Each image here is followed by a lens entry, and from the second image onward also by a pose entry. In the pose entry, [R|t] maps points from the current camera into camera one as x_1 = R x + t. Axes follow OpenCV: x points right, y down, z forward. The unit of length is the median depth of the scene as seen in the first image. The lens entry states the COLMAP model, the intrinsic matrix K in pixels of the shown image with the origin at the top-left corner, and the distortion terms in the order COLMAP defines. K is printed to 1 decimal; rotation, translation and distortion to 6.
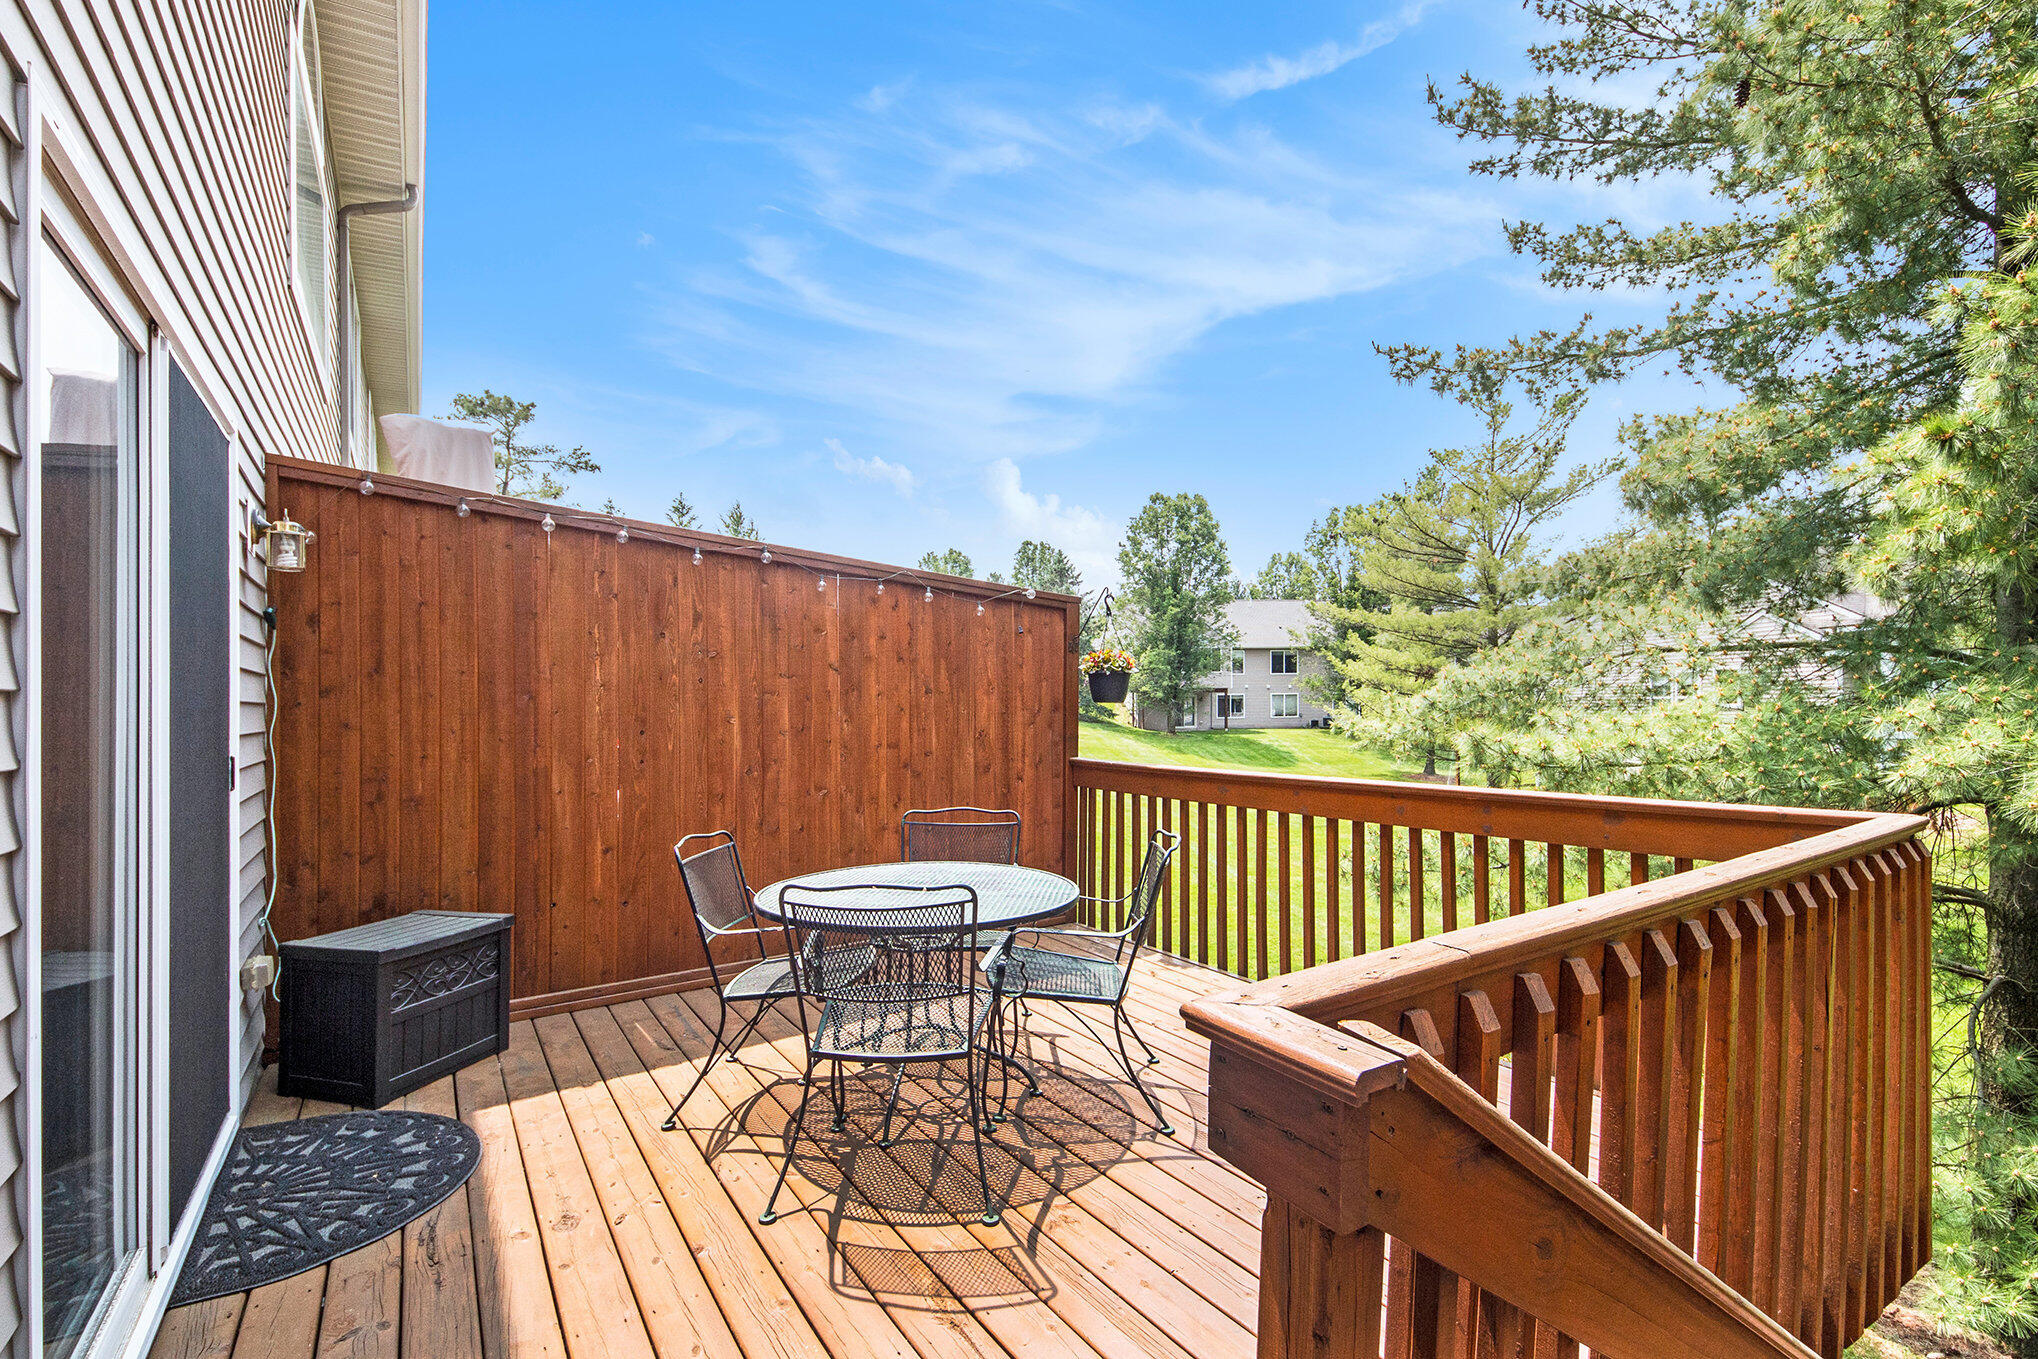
lens RADIAL K [[923.9, 0, 1031.1], [0, 923.9, 695.2], [0, 0, 1]] dist [0.021935, 0.000765]
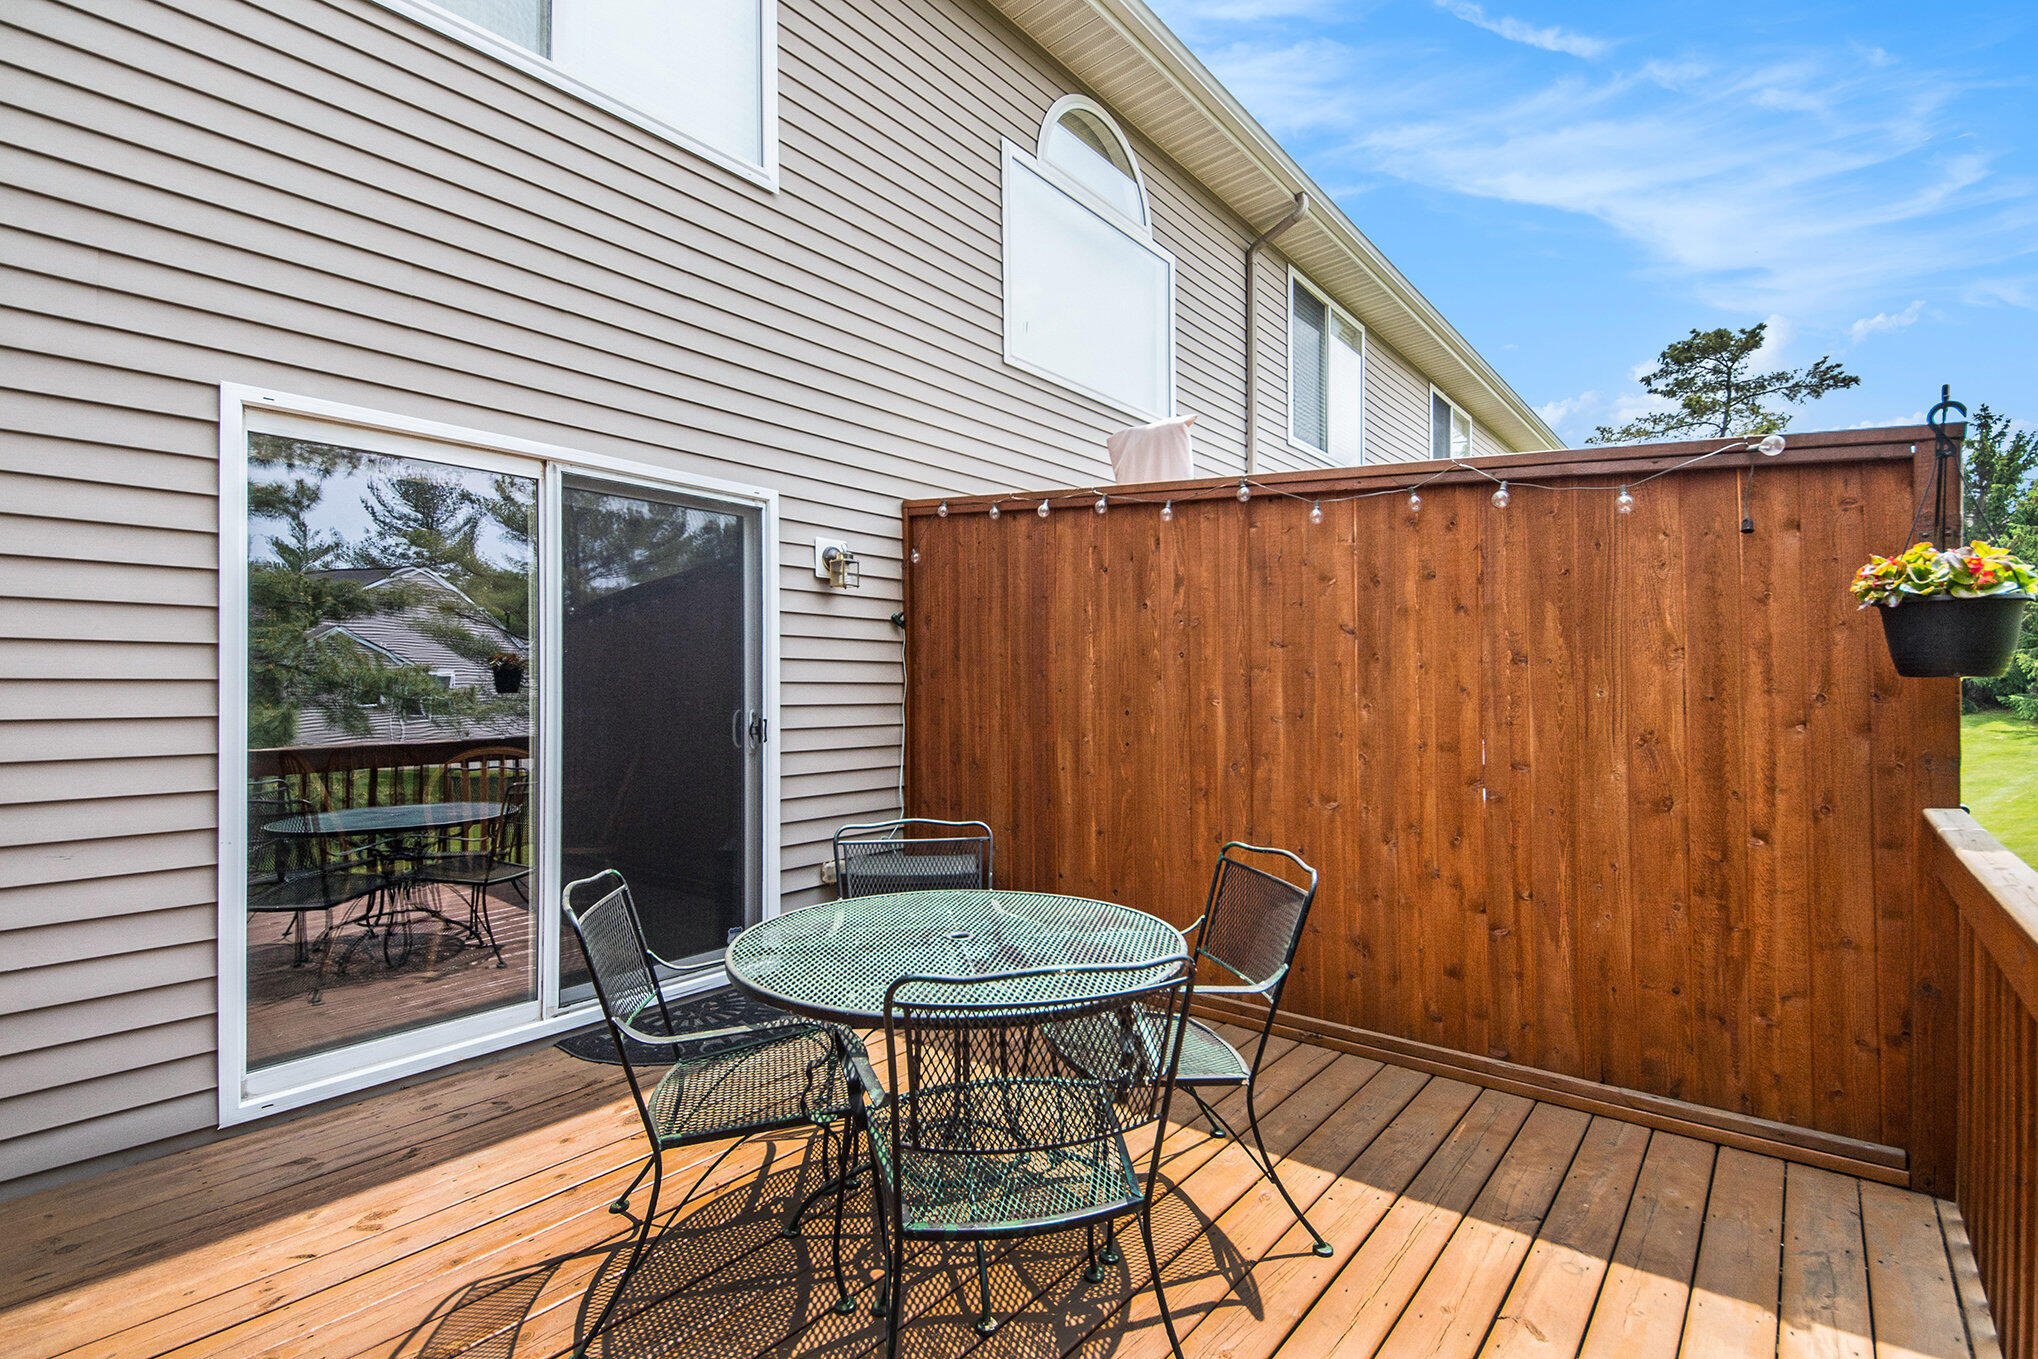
lens RADIAL K [[923.9, 0, 1029.6], [0, 923.9, 686.3], [0, 0, 1]] dist [0.021935, 0.000765]
pose [[0.284636, -0.000433, -0.958636, 0.408974], [0.009324, 0.999954, 0.002317, 0.009849], [0.958590, -0.009598, 0.284627, 0.596050]]
